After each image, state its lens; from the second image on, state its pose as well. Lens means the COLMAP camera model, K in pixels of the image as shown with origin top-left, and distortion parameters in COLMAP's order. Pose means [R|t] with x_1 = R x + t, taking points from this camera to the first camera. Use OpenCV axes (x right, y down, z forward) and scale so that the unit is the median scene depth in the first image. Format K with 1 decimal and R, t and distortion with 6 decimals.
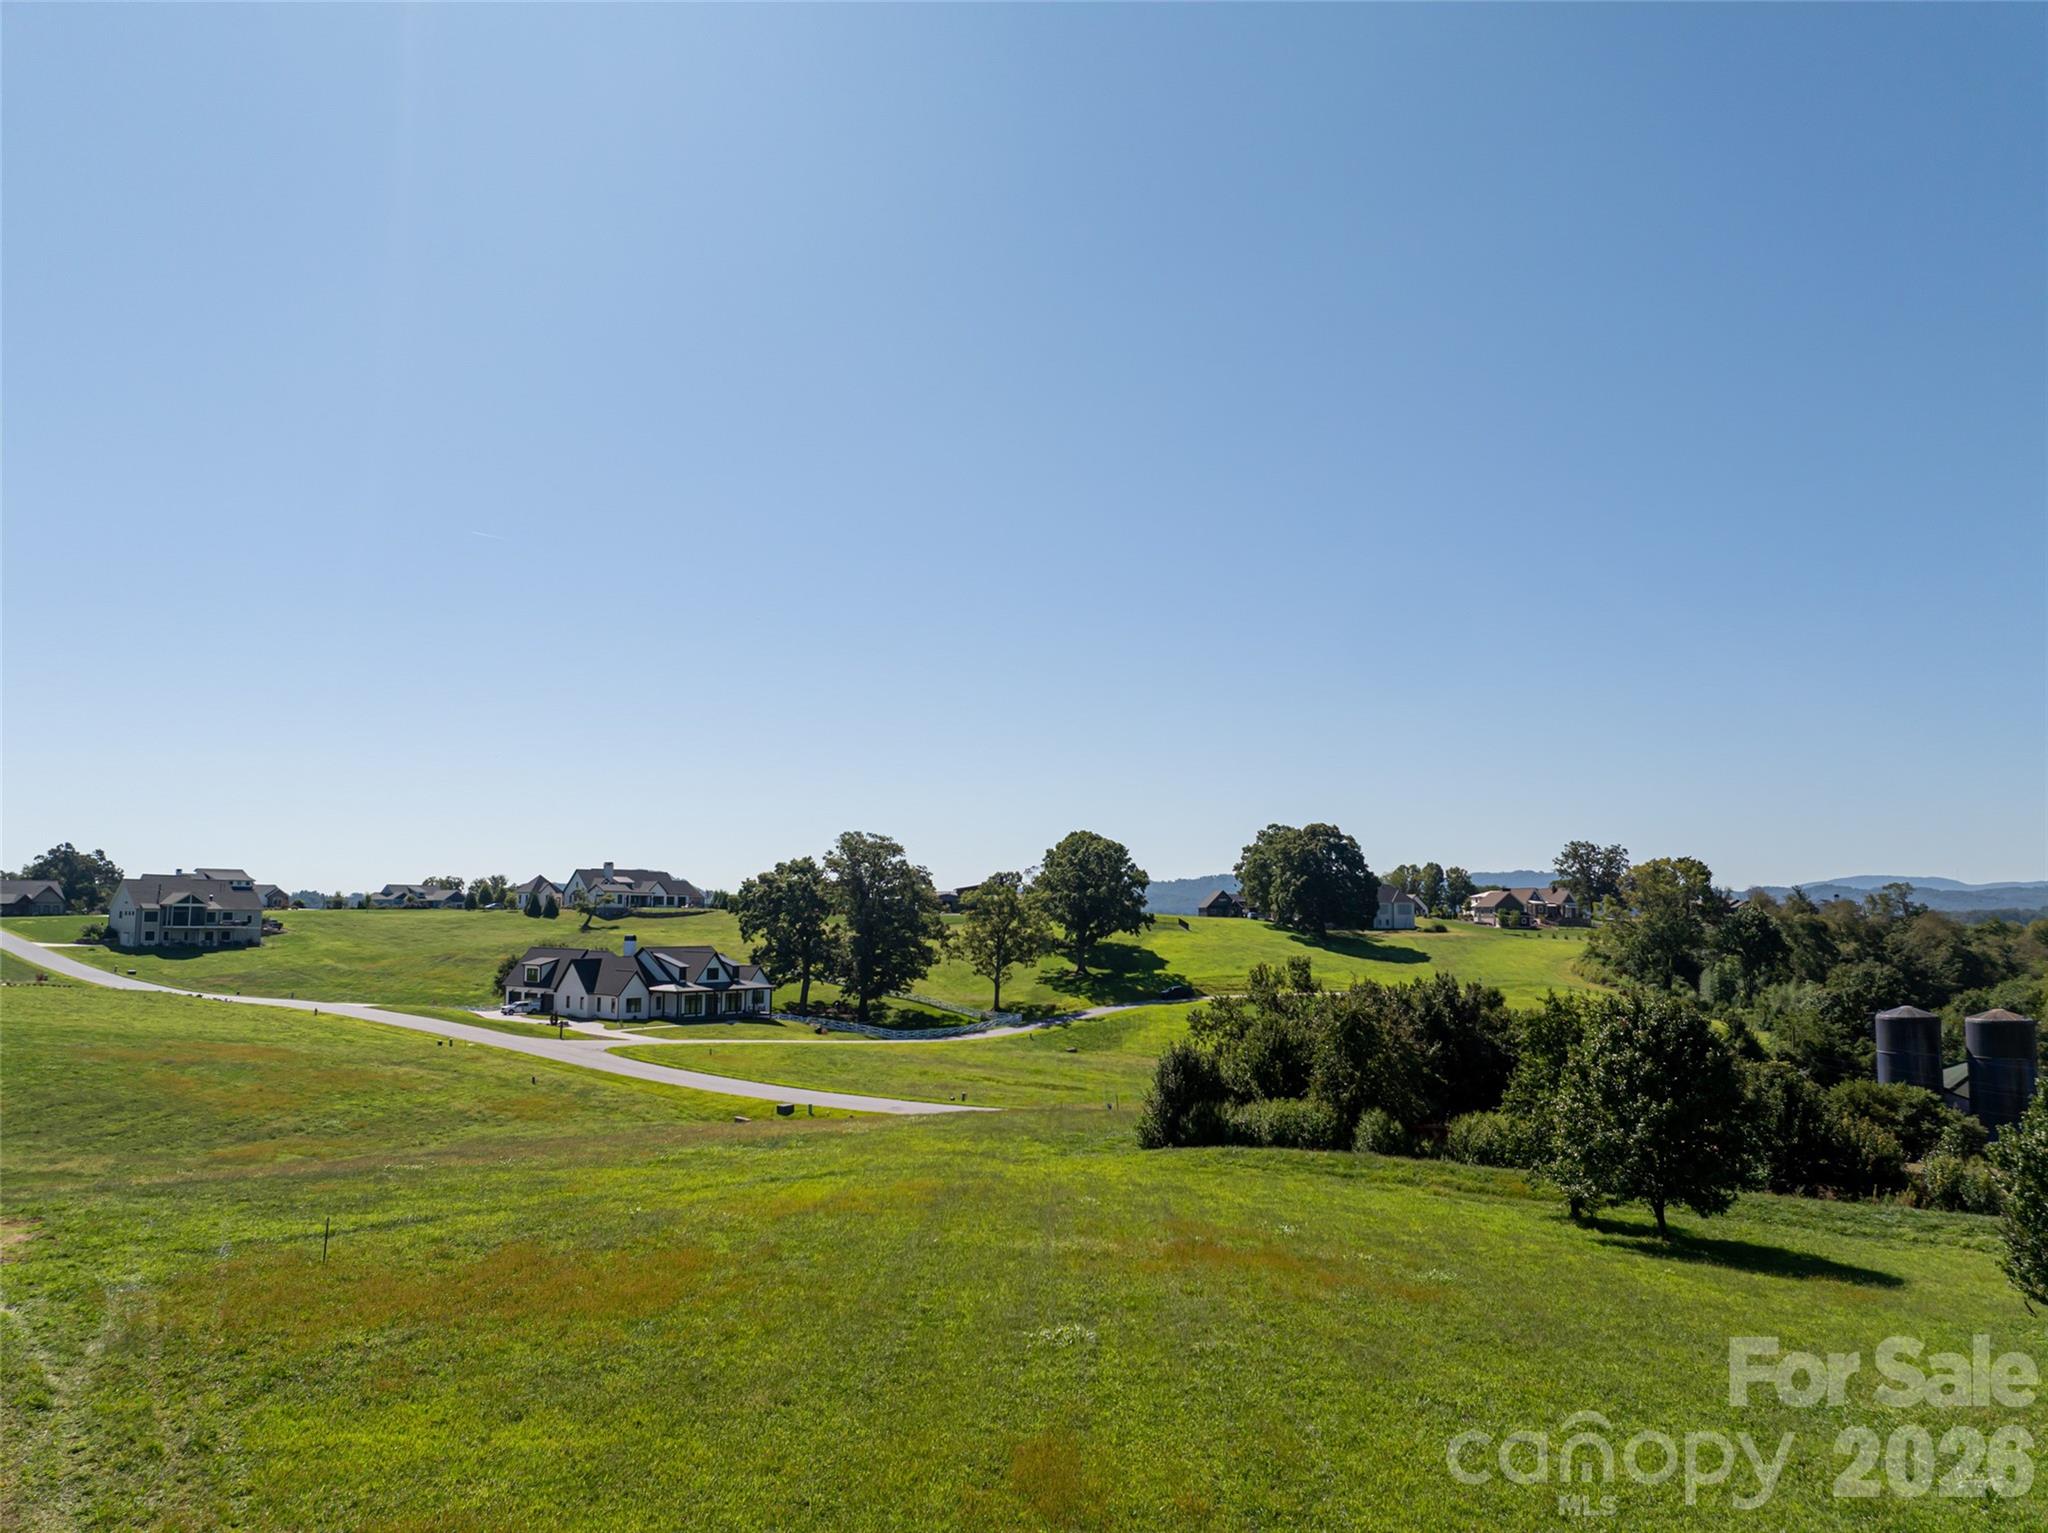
lens RADIAL K [[1485.8, 0, 1038.0], [0, 1485.8, 772.9], [0, 0, 1]] dist [-0.055649, 0.035971]
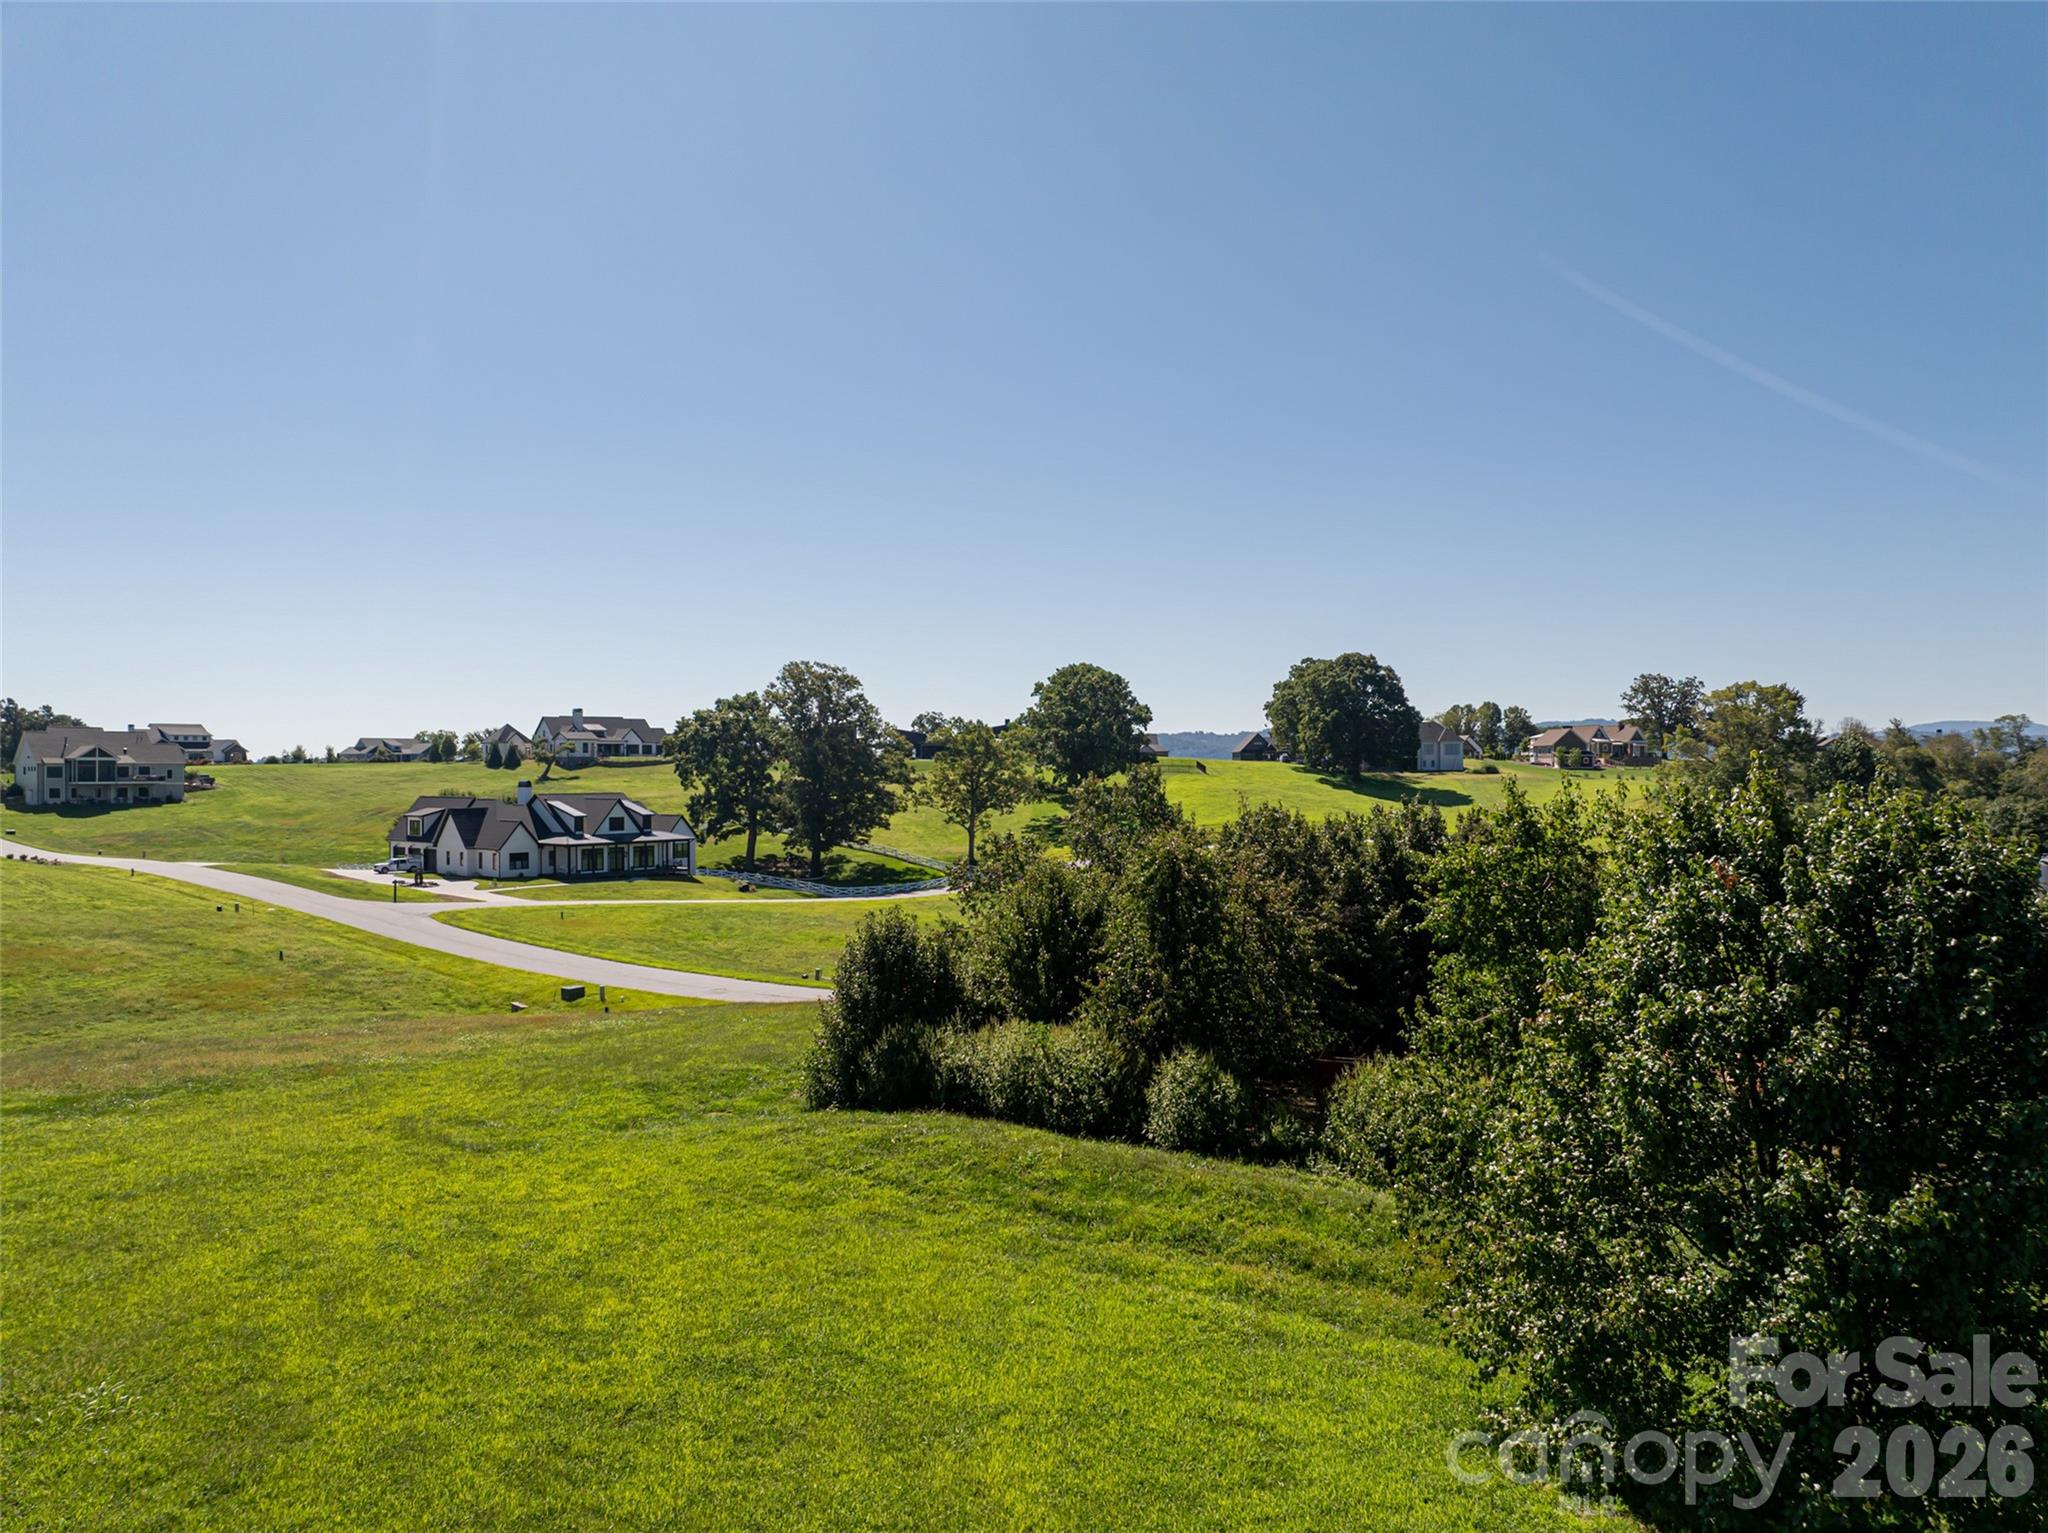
lens RADIAL K [[1485.8, 0, 1031.9], [0, 1485.8, 772.8], [0, 0, 1]] dist [-0.055649, 0.035971]
pose [[0.998799, -0.011773, -0.047569, 0.048271], [0.016345, 0.995160, 0.096899, 0.020855], [0.046198, -0.097560, 0.994157, 0.124450]]
